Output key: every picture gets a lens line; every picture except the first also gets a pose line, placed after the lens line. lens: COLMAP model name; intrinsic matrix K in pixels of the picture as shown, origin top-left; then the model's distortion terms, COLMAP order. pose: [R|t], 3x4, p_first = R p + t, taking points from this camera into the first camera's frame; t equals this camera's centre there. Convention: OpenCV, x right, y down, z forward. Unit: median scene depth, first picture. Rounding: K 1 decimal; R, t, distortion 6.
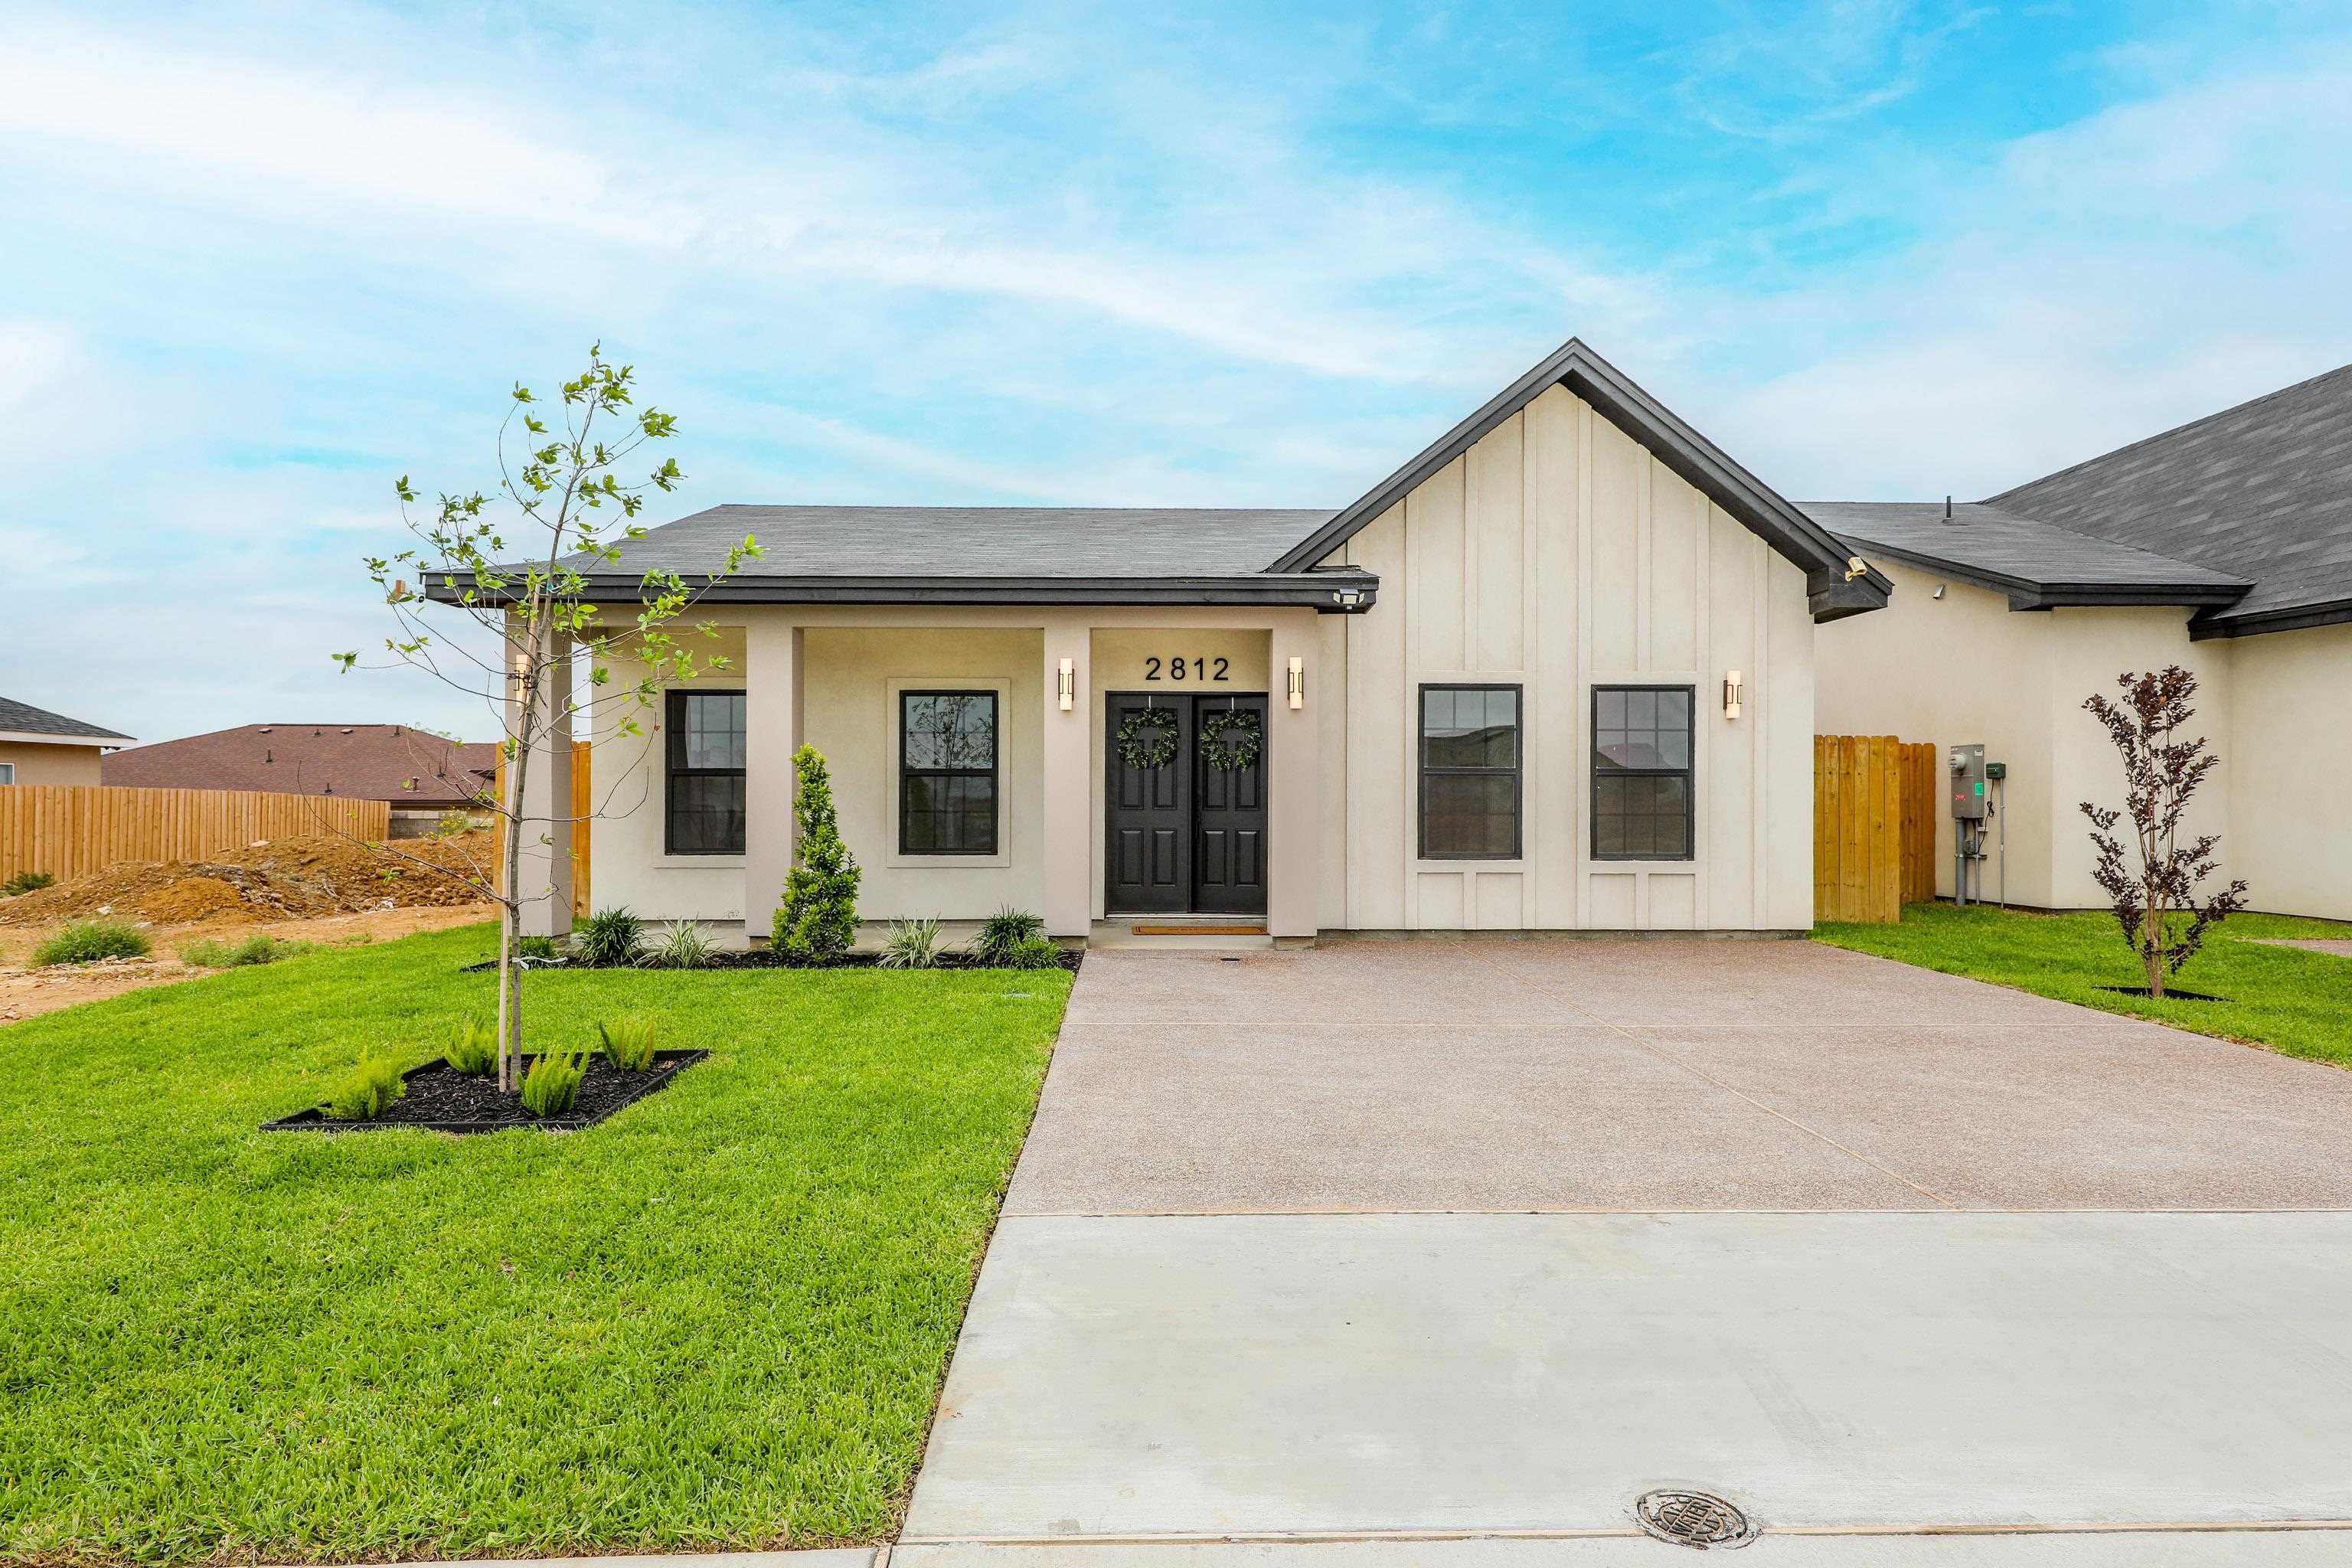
lens RADIAL K [[1278.6, 0, 1176.0], [0, 1278.6, 784.0], [0, 0, 1]] dist [0.018837, -0.008641]
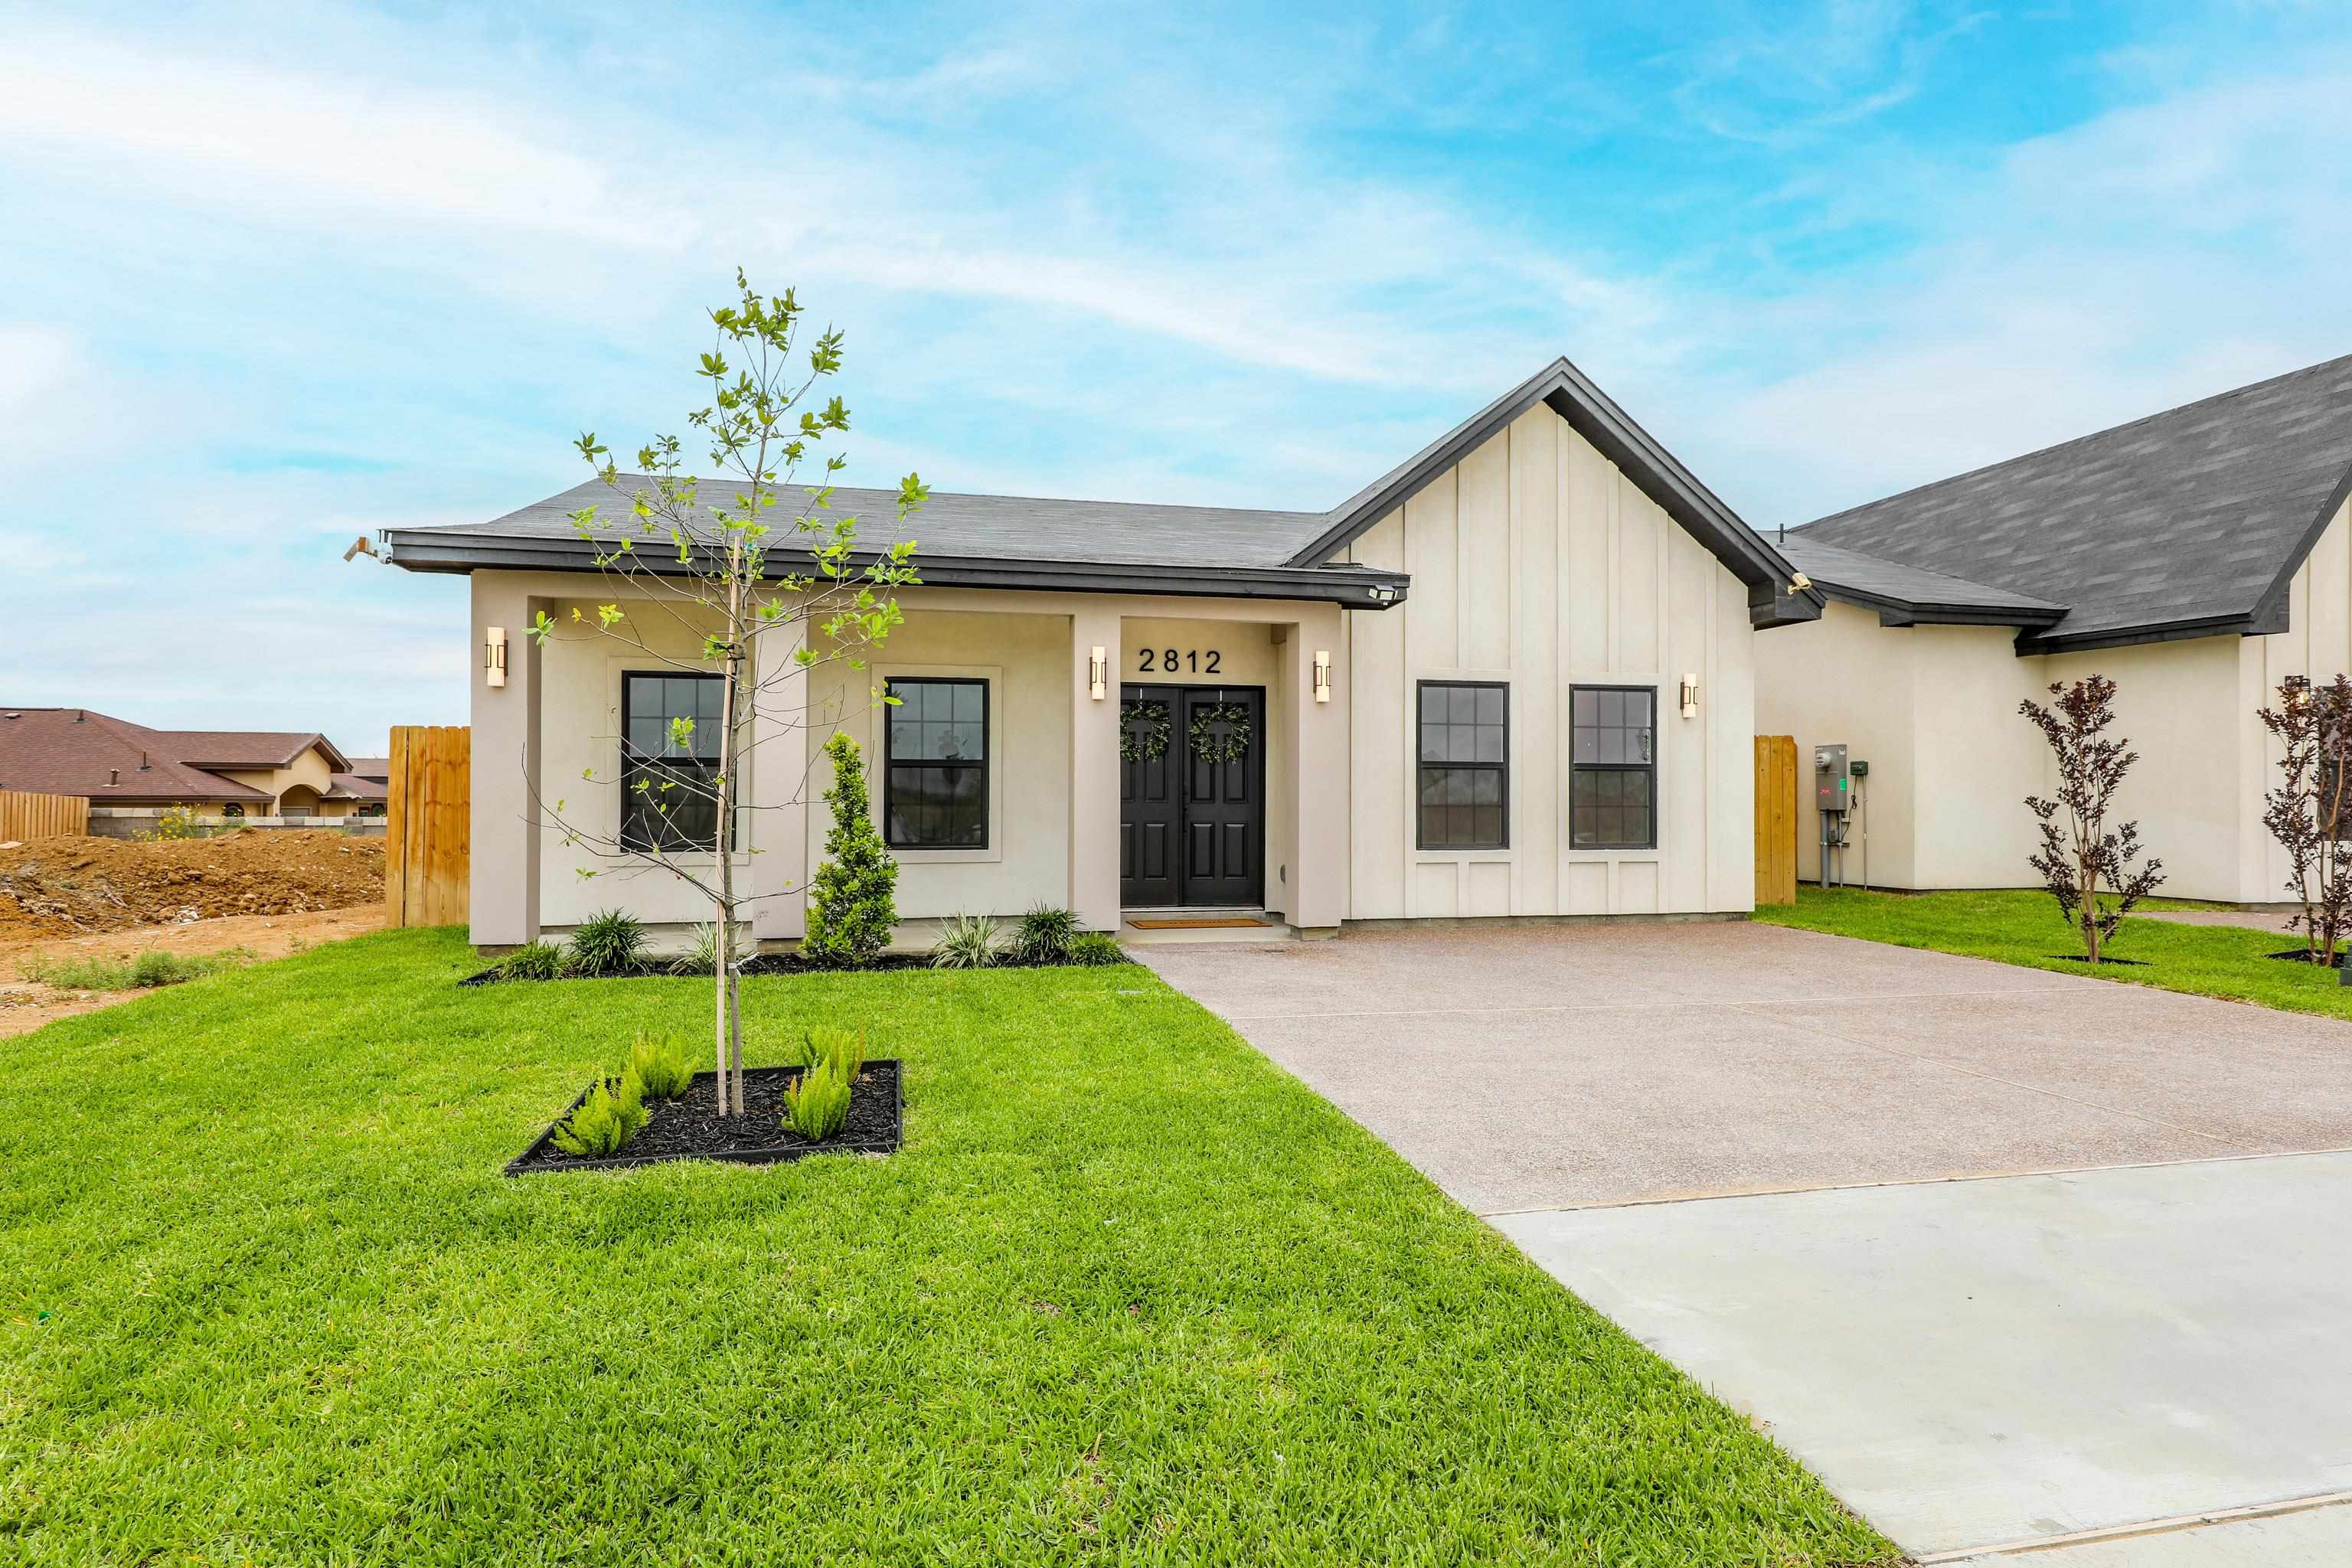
lens RADIAL K [[1259.3, 0, 1179.0], [0, 1259.3, 772.2], [0, 0, 1]] dist [0.018254, -0.007038]
pose [[0.979271, 0.004409, 0.202505, -0.204226], [-0.002843, 0.999964, -0.008025, 0.004785], [-0.202533, 0.007283, 0.979248, 0.043084]]
